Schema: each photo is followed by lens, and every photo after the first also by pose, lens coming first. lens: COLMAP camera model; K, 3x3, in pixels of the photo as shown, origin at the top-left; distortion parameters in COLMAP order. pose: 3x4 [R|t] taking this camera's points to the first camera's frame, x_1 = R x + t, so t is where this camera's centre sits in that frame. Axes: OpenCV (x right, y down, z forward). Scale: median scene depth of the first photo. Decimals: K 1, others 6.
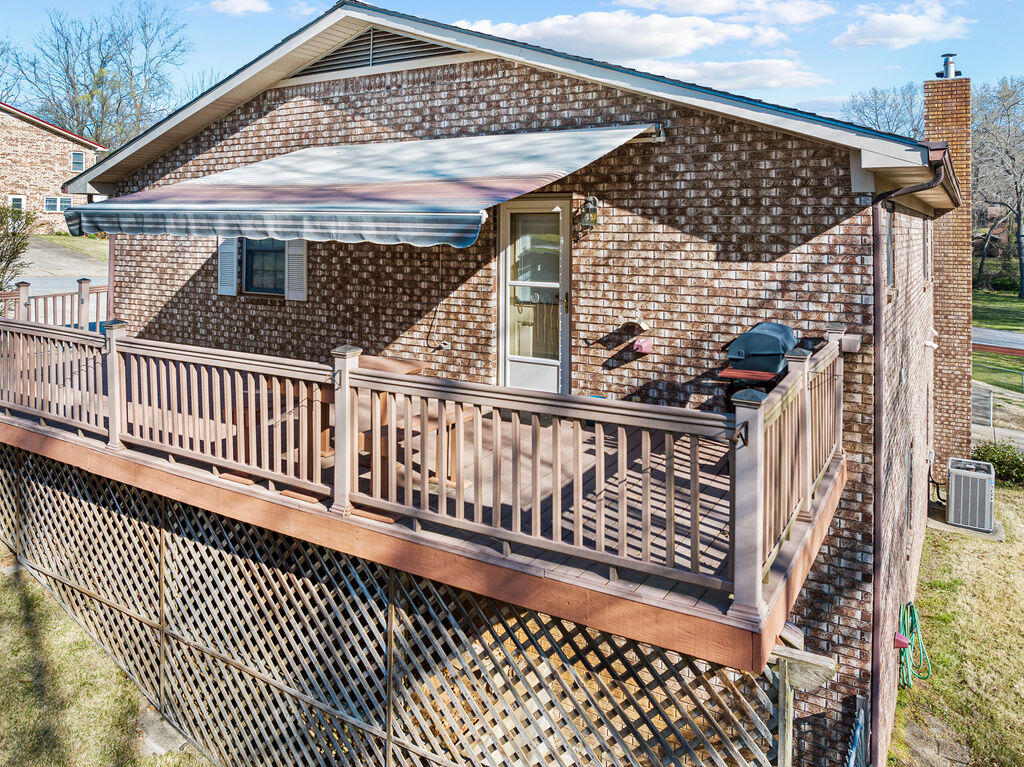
lens RADIAL K [[717.0, 0, 494.0], [0, 717.0, 229.9], [0, 0, 1]] dist [-0.017018, 0.001625]
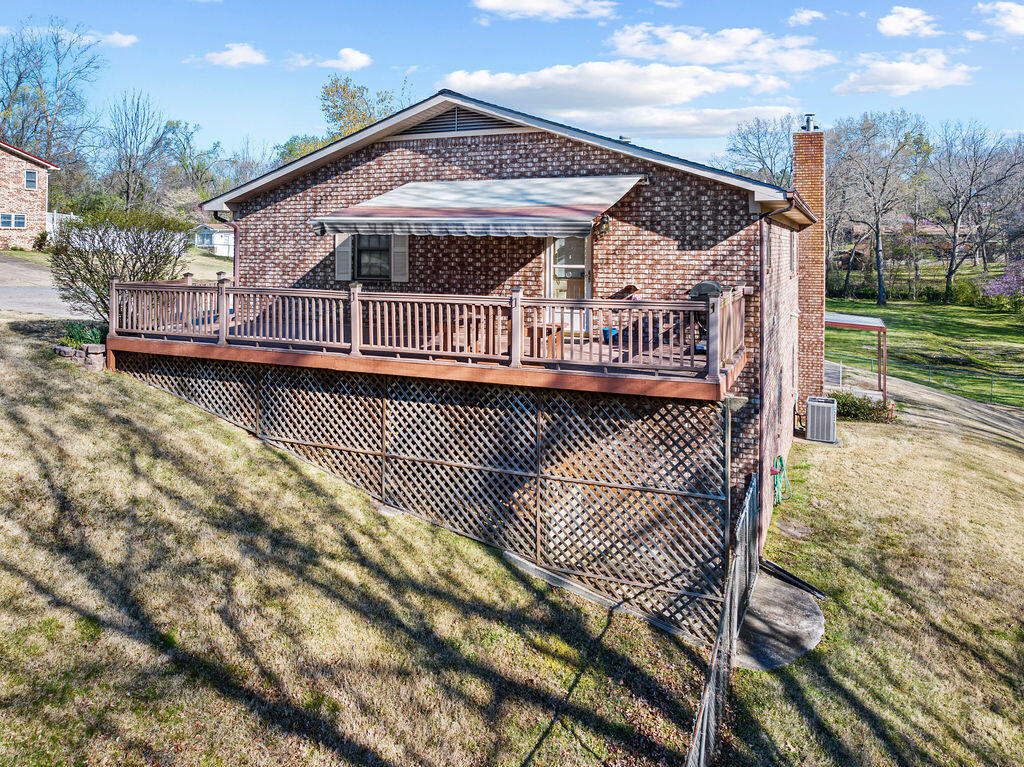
lens RADIAL K [[717.0, 0, 468.2], [0, 717.0, 257.1], [0, 0, 1]] dist [-0.017018, 0.001625]
pose [[0.994286, -0.002506, 0.106718, -0.406952], [0.001173, 0.999921, 0.012548, 0.036533], [-0.106741, -0.012351, 0.994210, -0.743893]]
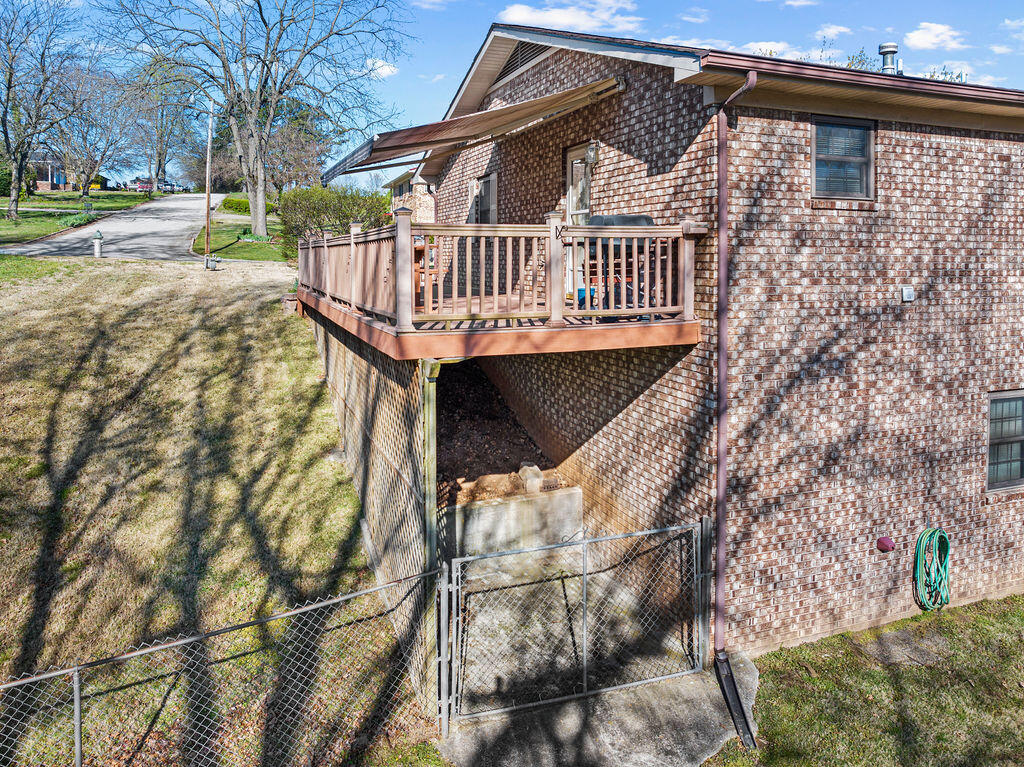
lens RADIAL K [[717.0, 0, 527.1], [0, 717.0, 278.9], [0, 0, 1]] dist [-0.017018, 0.001625]
pose [[0.797283, 0.011516, -0.603496, 0.886578], [0.005640, 0.999632, 0.026526, 0.184916], [0.603580, -0.024552, 0.796925, -0.146188]]
